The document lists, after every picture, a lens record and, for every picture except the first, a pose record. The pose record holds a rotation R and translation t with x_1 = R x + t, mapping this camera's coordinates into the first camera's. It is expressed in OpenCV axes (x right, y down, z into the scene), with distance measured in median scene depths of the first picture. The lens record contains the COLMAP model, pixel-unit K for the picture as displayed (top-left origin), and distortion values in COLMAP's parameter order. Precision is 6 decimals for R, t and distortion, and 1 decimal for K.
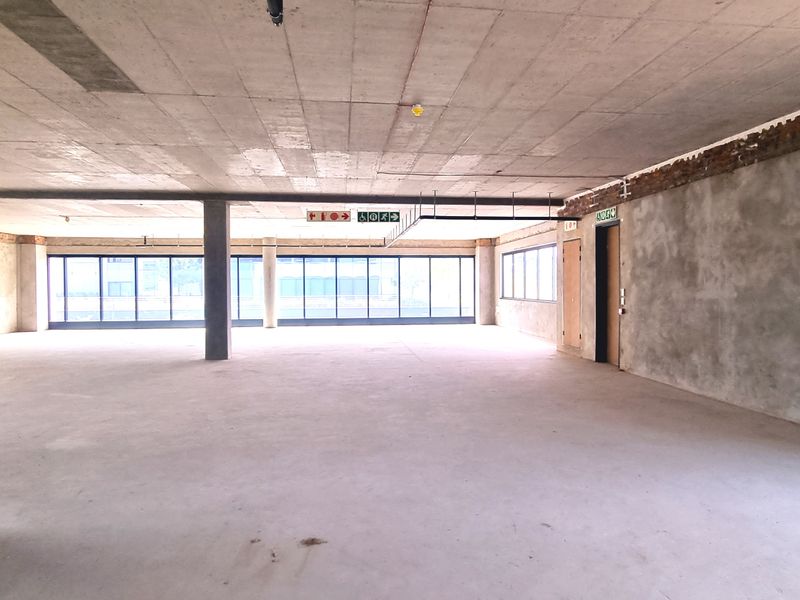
lens RADIAL K [[542.0, 0, 414.0], [0, 542.0, 292.8], [0, 0, 1]] dist [-0.000240, -0.002198]
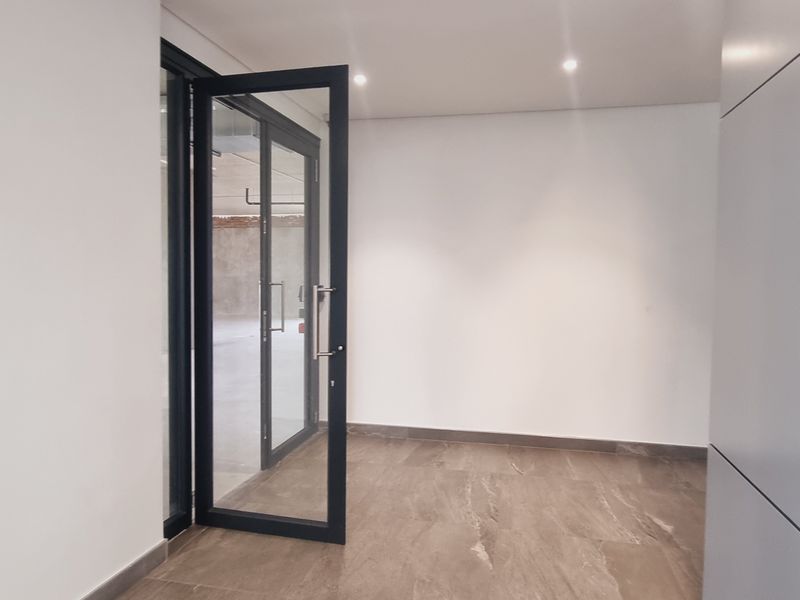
lens RADIAL K [[542.0, 0, 401.2], [0, 542.0, 294.0], [0, 0, 1]] dist [-0.000240, -0.002198]
pose [[0.359688, -0.025403, 0.932727, -1.051211], [-0.002675, 0.999597, 0.028256, 0.014110], [-0.933069, -0.012659, 0.359475, -0.434141]]
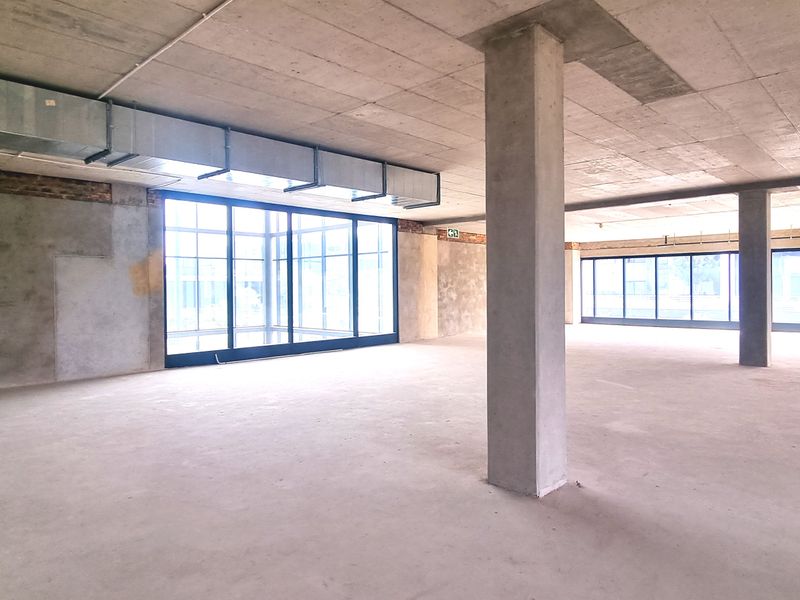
lens RADIAL K [[542.0, 0, 408.5], [0, 542.0, 294.0], [0, 0, 1]] dist [-0.000240, -0.002198]
pose [[0.633549, 0.008883, -0.773652, -0.030418], [-0.005563, 0.999961, 0.006925, -0.000200], [0.773683, -0.000083, 0.633573, -0.021593]]
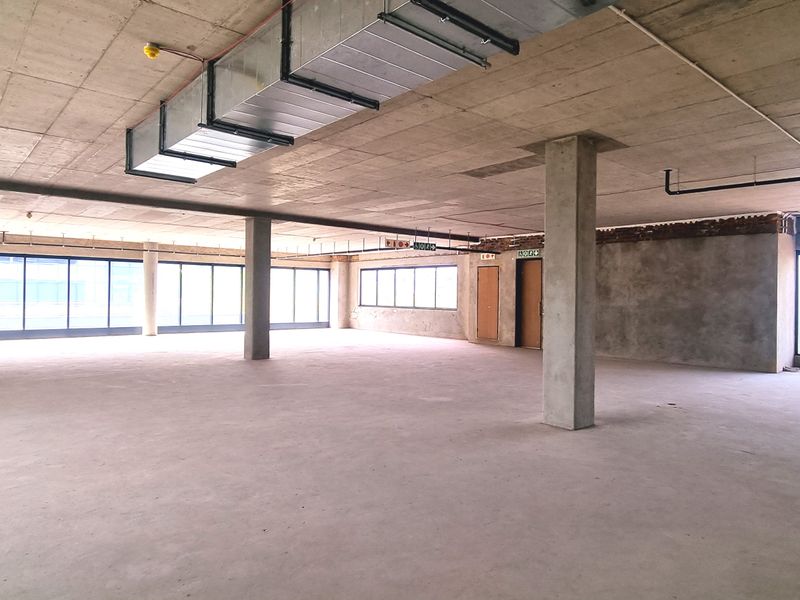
lens RADIAL K [[542.0, 0, 412.8], [0, 542.0, 292.6], [0, 0, 1]] dist [-0.000240, -0.002198]
pose [[0.827829, 0.018071, 0.560689, -0.774624], [-0.008992, 0.999780, -0.018947, 0.003878], [-0.560908, 0.010643, 0.827809, -0.116759]]
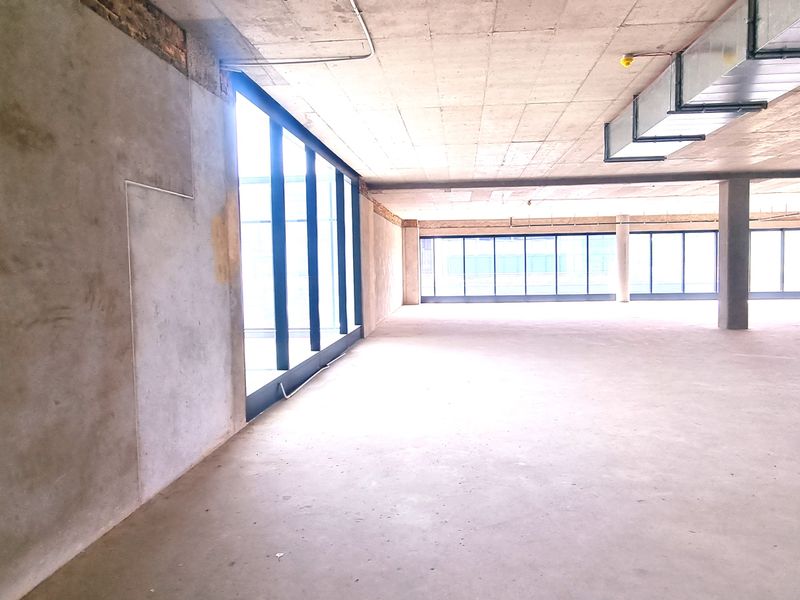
lens RADIAL K [[542.0, 0, 407.8], [0, 542.0, 292.0], [0, 0, 1]] dist [-0.000240, -0.002198]
pose [[0.973552, -0.000980, -0.228463, -0.791068], [0.009774, 0.999254, 0.037365, 0.004161], [0.228256, -0.038610, 0.972835, -0.191001]]
